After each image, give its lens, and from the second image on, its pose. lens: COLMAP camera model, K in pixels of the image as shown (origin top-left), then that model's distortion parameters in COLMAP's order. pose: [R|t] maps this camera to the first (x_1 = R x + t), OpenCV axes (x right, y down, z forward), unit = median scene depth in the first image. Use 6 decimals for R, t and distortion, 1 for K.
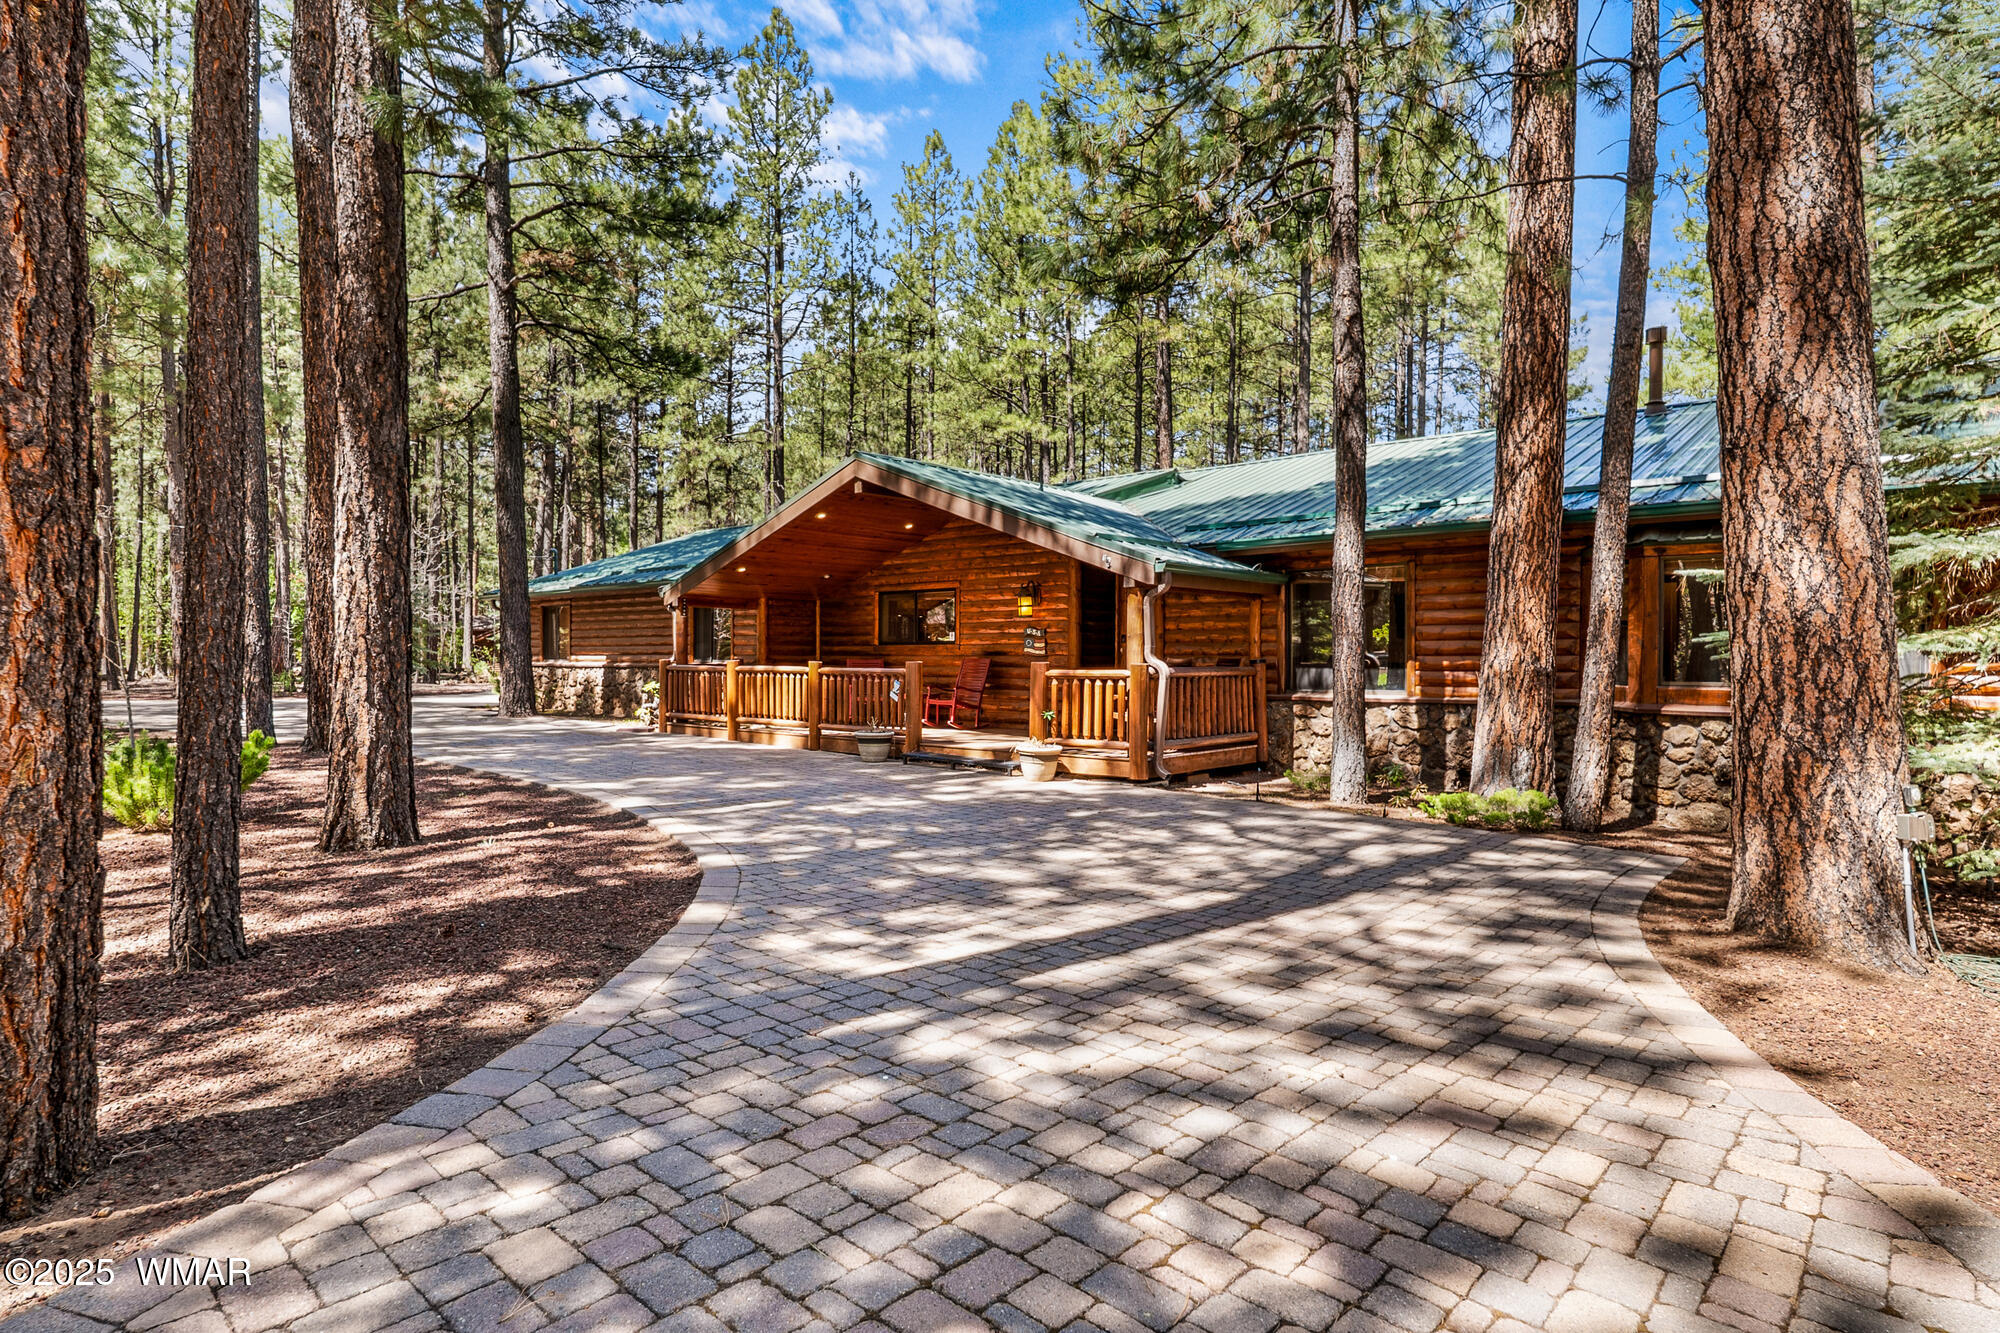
lens RADIAL K [[1083.6, 0, 991.5], [0, 1083.6, 662.3], [0, 0, 1]] dist [0.018671, 0.000988]
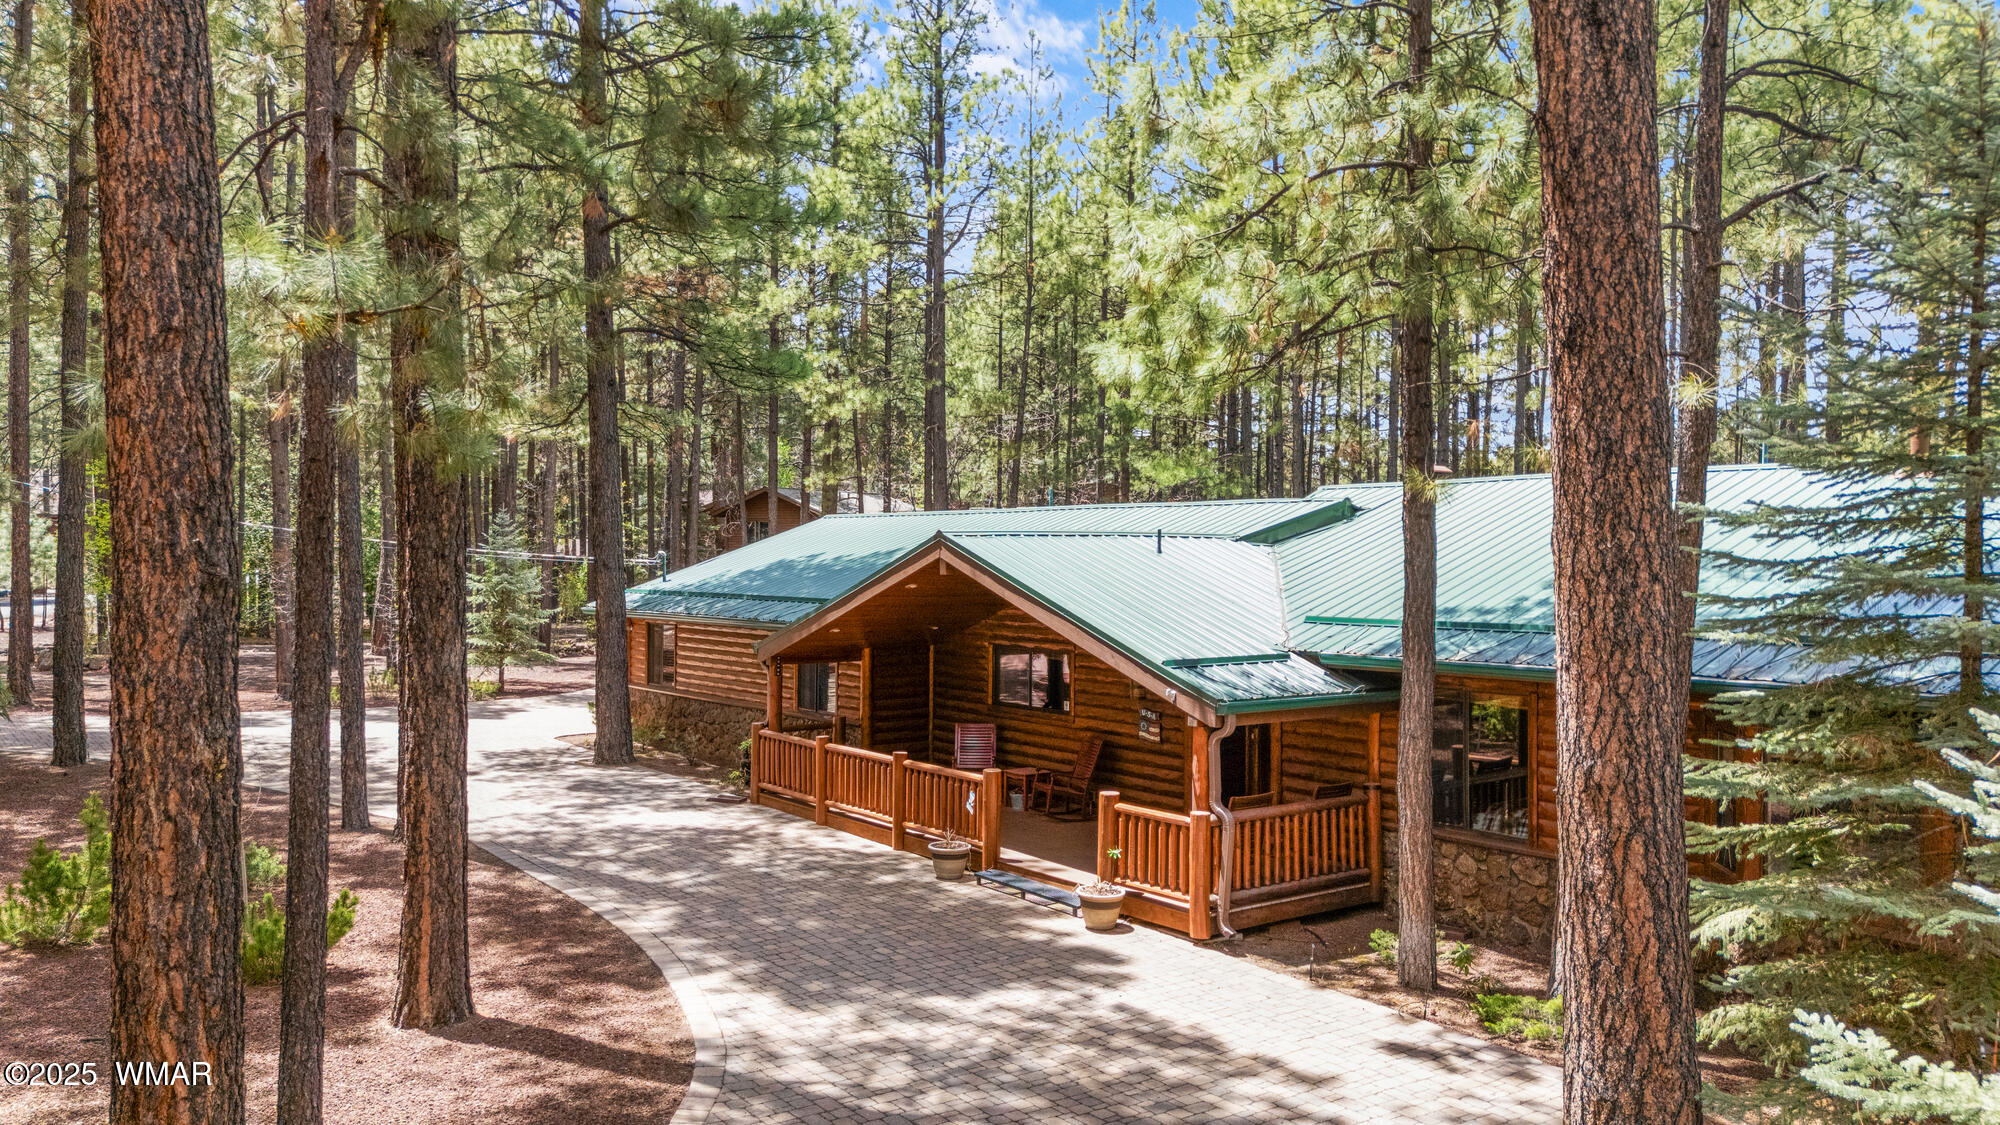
lens RADIAL K [[1468.7, 0, 1003.6], [0, 1468.7, 569.0], [0, 0, 1]] dist [0.043549, -0.003042]
pose [[0.982762, 0.005818, -0.184783, 0.428019], [-0.005562, 0.999983, 0.001901, -0.442283], [0.184791, -0.000840, 0.982778, -0.586369]]
